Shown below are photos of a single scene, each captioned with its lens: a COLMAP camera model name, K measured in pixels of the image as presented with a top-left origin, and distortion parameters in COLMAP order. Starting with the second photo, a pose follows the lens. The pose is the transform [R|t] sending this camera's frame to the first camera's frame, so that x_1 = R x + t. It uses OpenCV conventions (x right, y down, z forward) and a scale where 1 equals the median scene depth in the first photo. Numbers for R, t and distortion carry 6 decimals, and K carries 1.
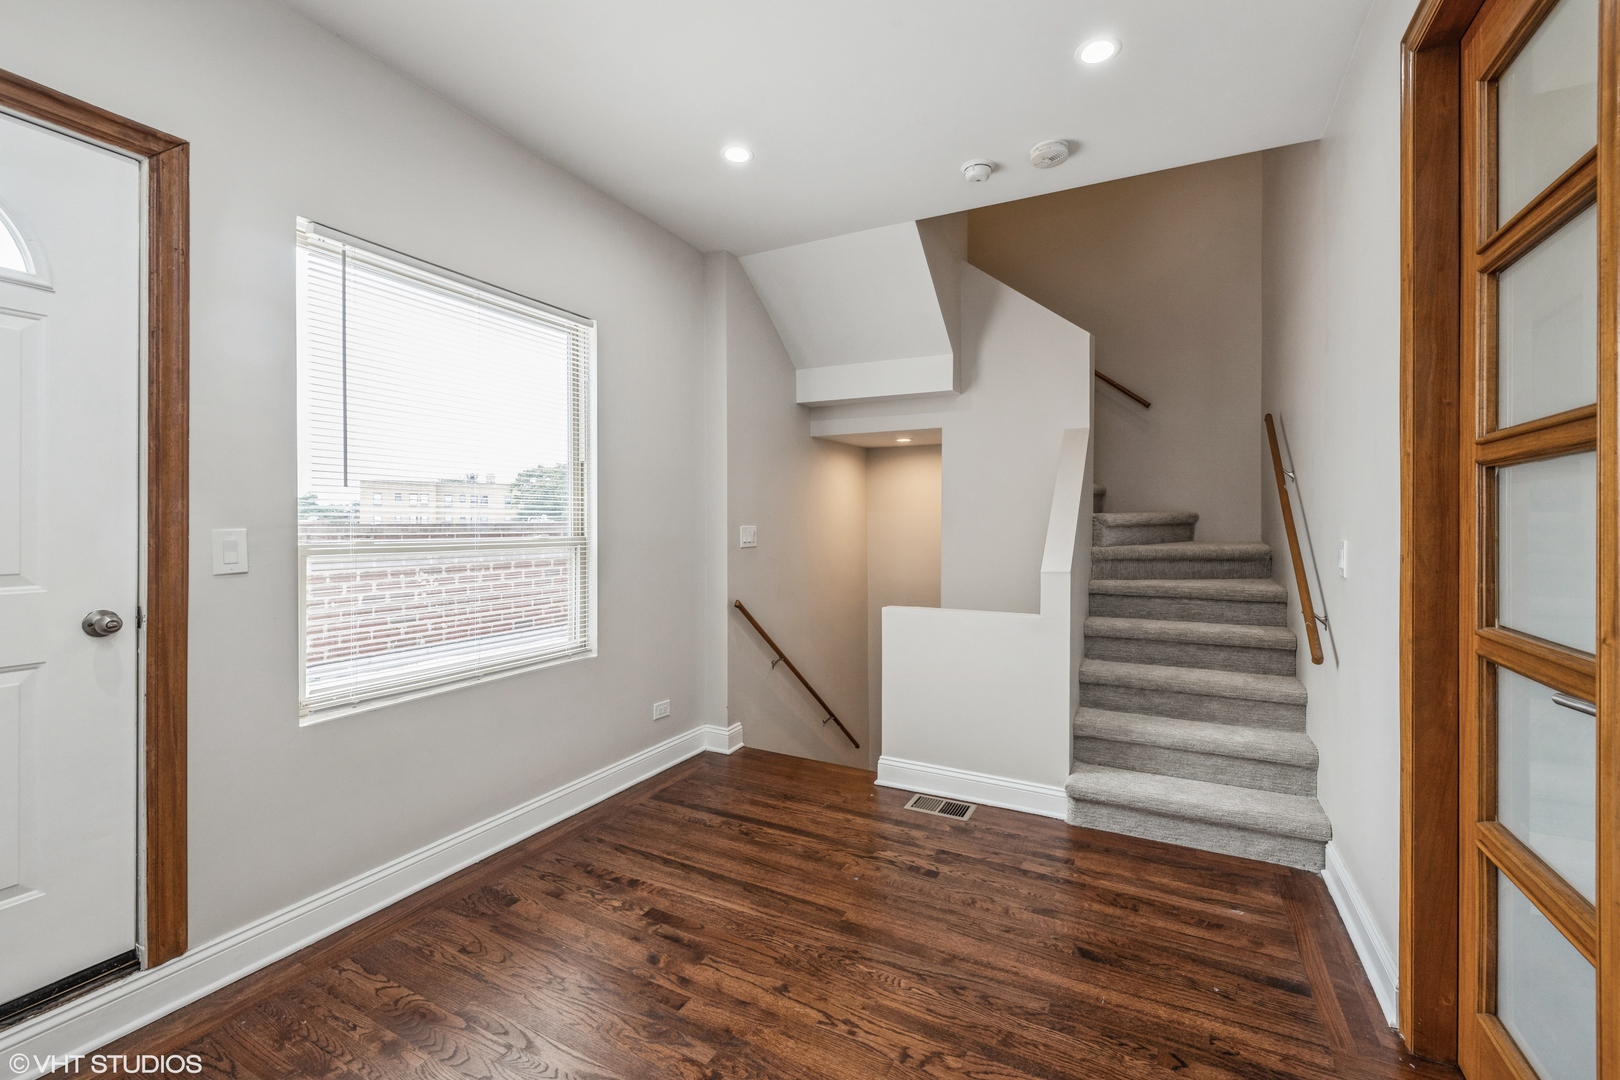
lens RADIAL K [[683.2, 0, 801.3], [0, 683.2, 533.4], [0, 0, 1]] dist [-0.000896, -0.000392]
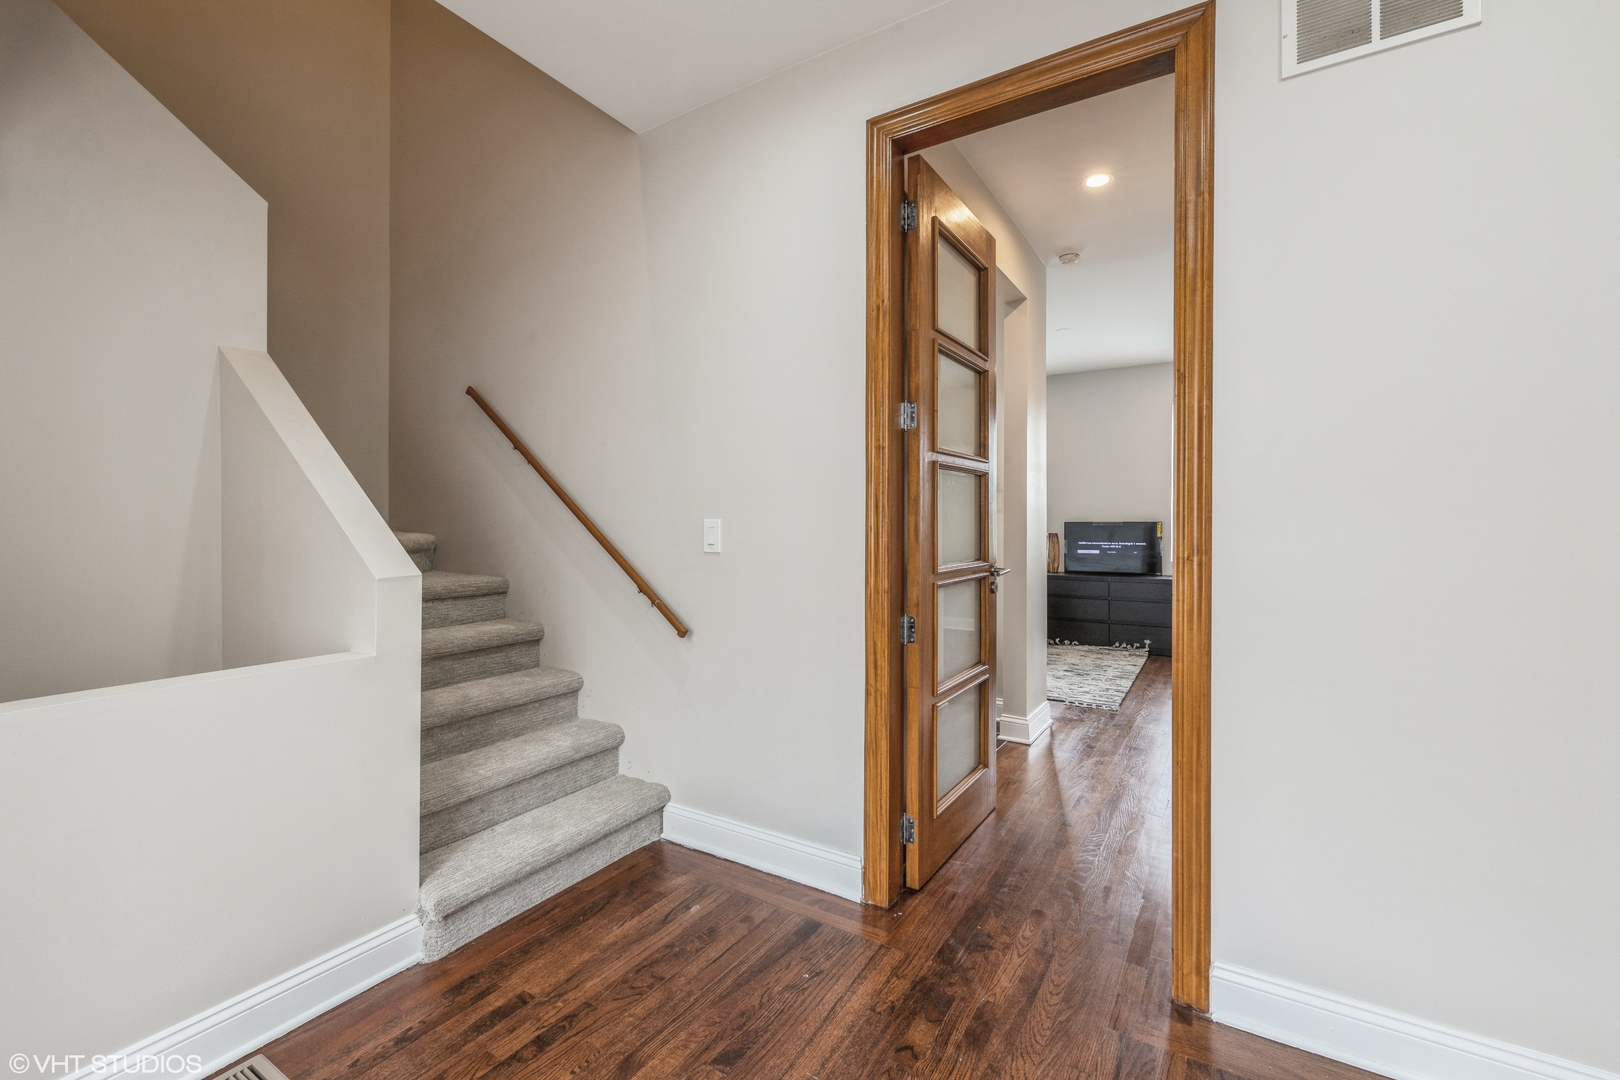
lens RADIAL K [[683.2, 0, 809.8], [0, 683.2, 529.3], [0, 0, 1]] dist [-0.000896, -0.000392]
pose [[0.051974, -0.007649, 0.998619, -0.268180], [0.009217, 0.999932, 0.007179, 0.014241], [-0.998606, 0.008831, 0.052041, 0.685688]]
